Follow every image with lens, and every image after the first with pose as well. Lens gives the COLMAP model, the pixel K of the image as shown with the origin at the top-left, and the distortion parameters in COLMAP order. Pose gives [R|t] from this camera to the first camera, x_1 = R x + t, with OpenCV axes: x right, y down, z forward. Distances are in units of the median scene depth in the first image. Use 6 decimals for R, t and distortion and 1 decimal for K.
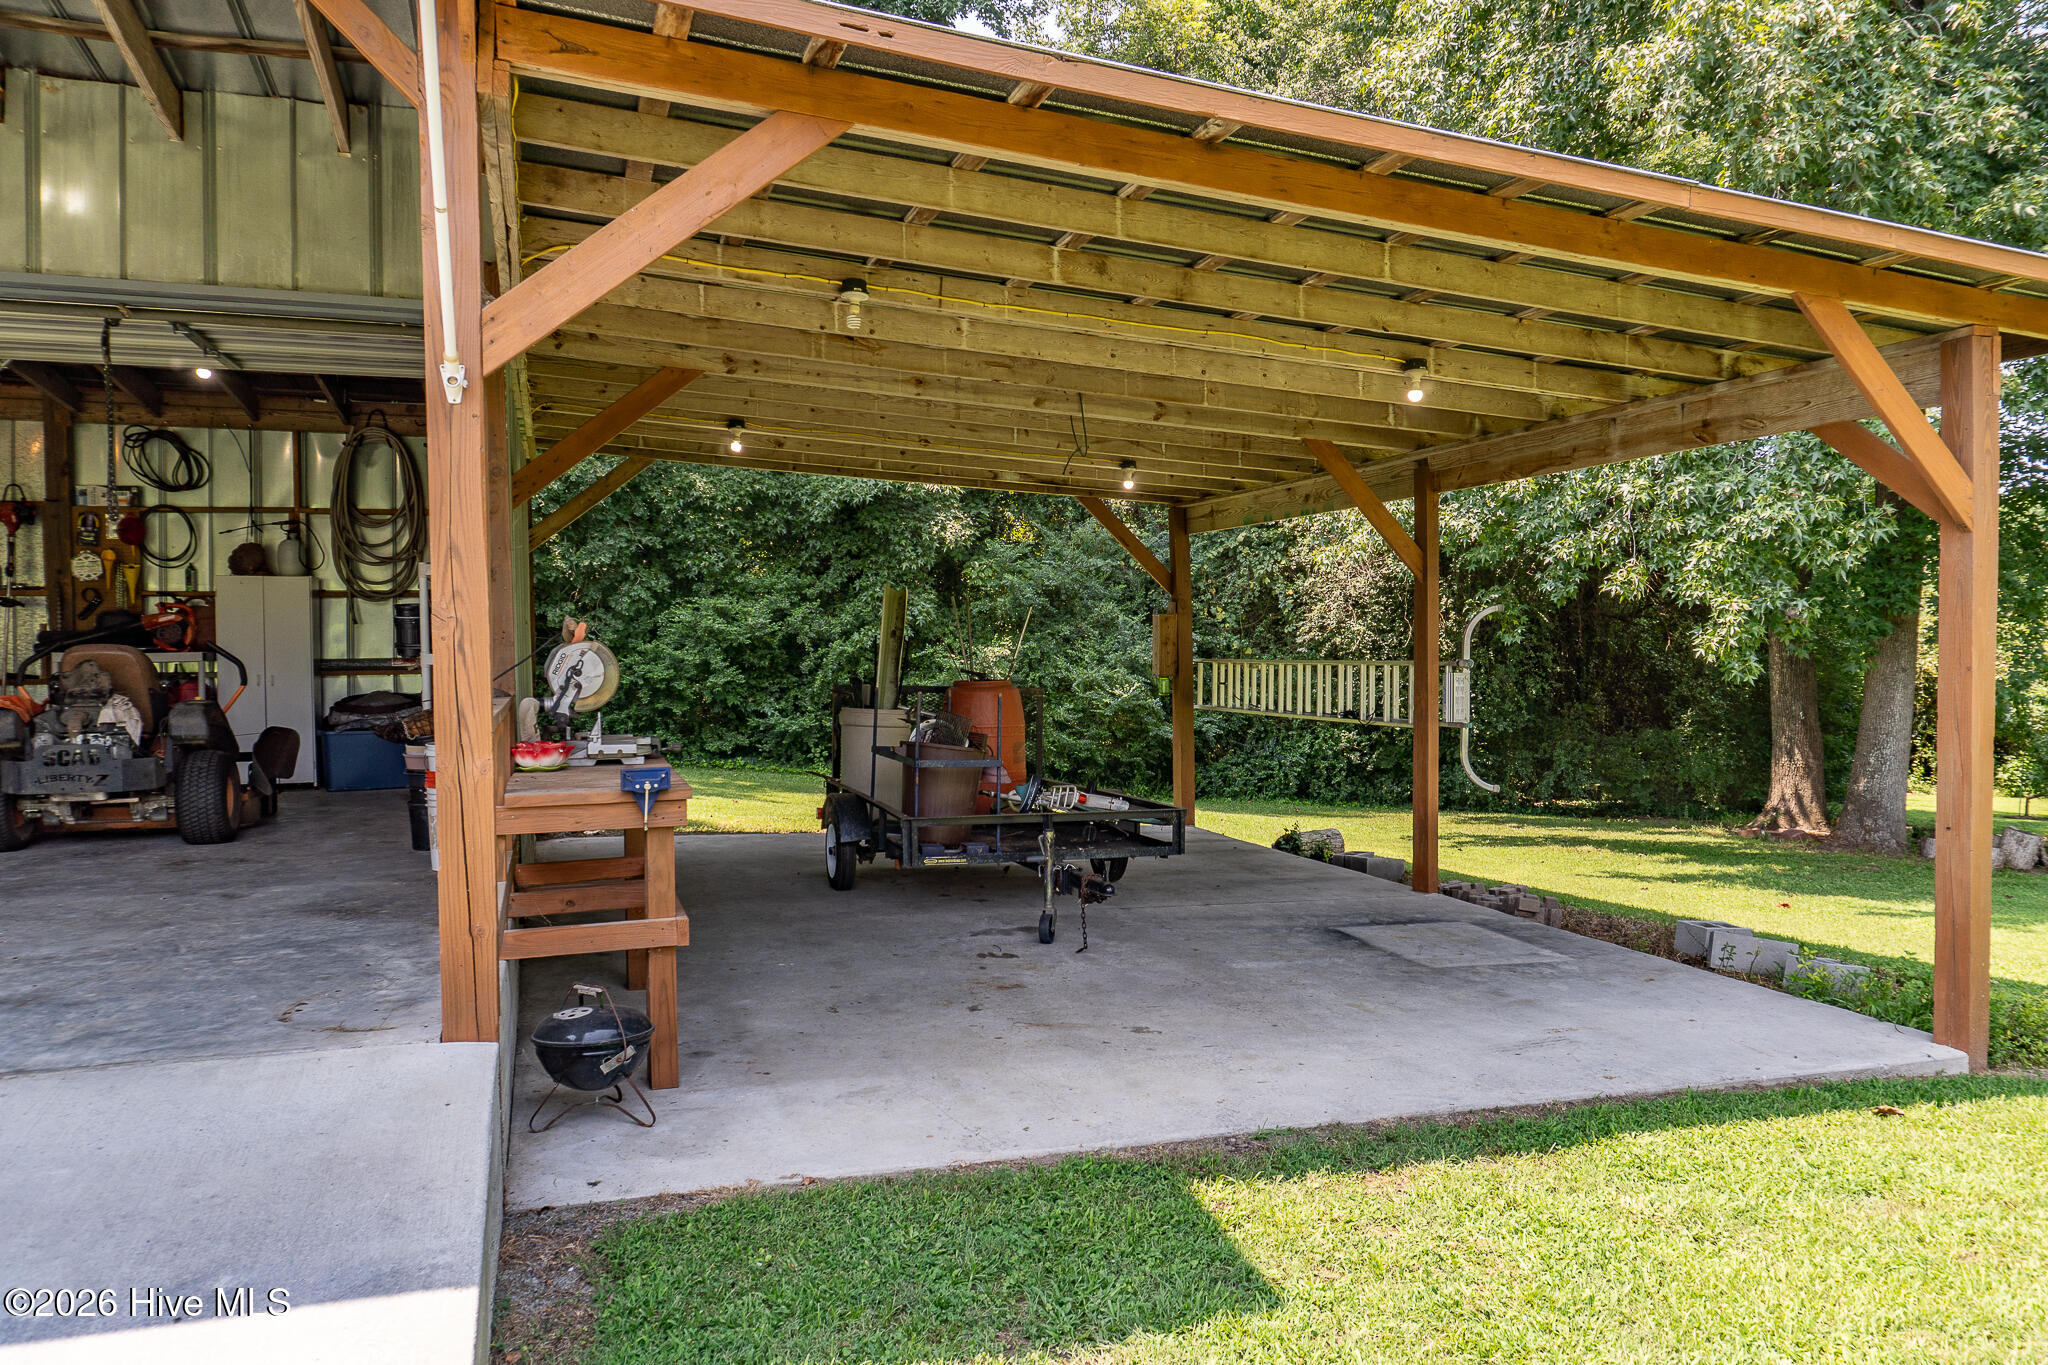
lens RADIAL K [[1368.6, 0, 1025.3], [0, 1368.6, 682.3], [0, 0, 1]] dist [-0.021535, 0.003041]
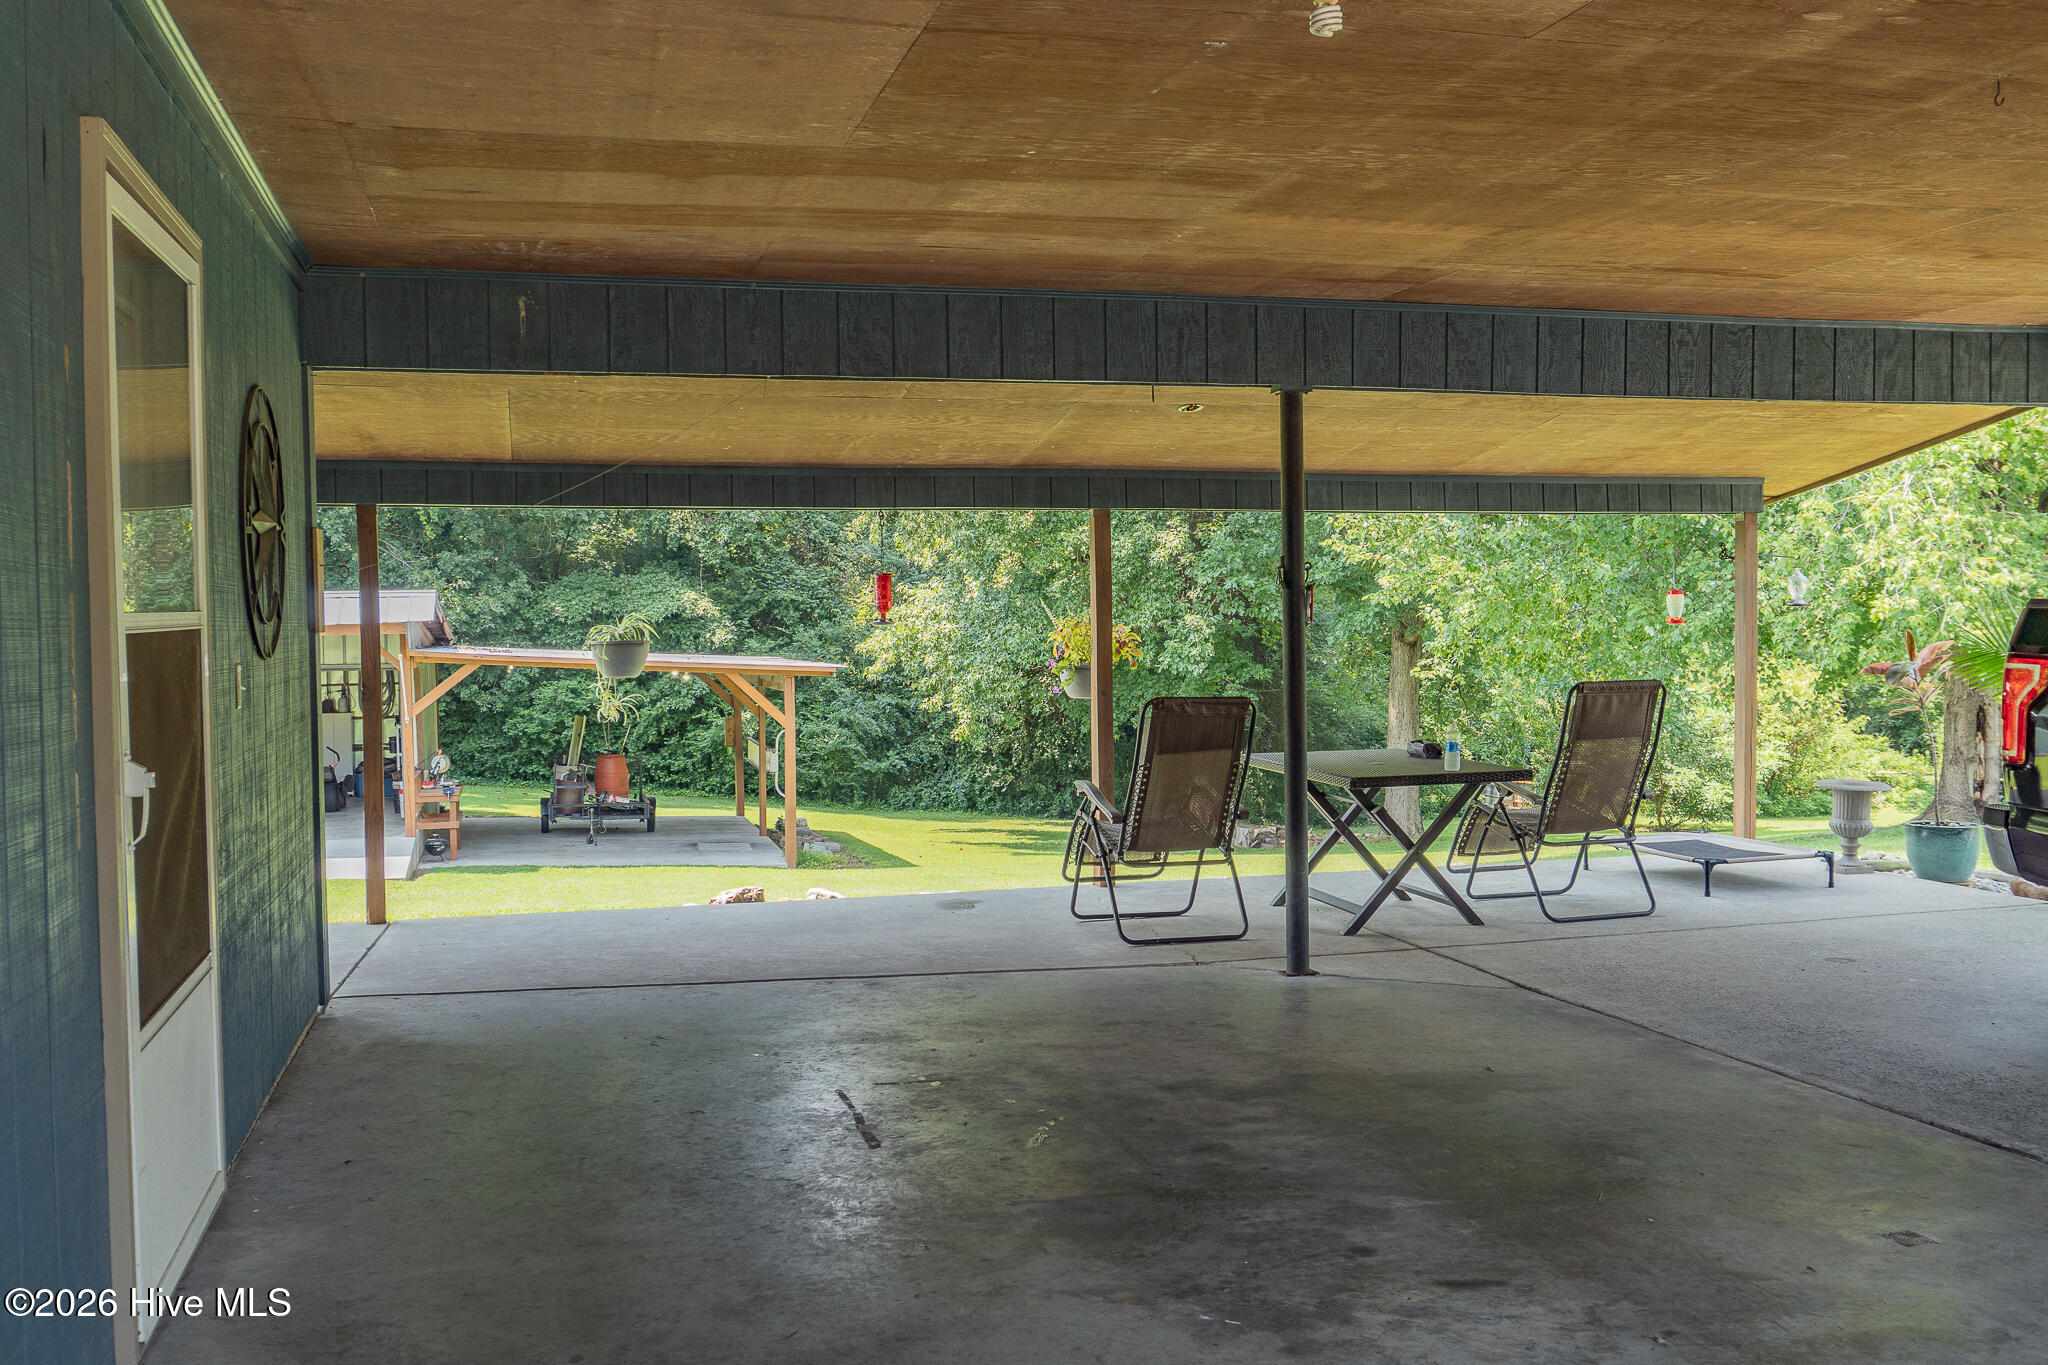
lens RADIAL K [[1852.1, 0, 1021.2], [0, 1852.1, 685.5], [0, 0, 1]] dist [-0.001293, -0.000420]
pose [[0.997249, -0.002392, -0.074089, 0.453272], [0.002810, 0.999981, 0.005537, -0.067008], [0.074075, -0.005730, 0.997236, -1.090399]]
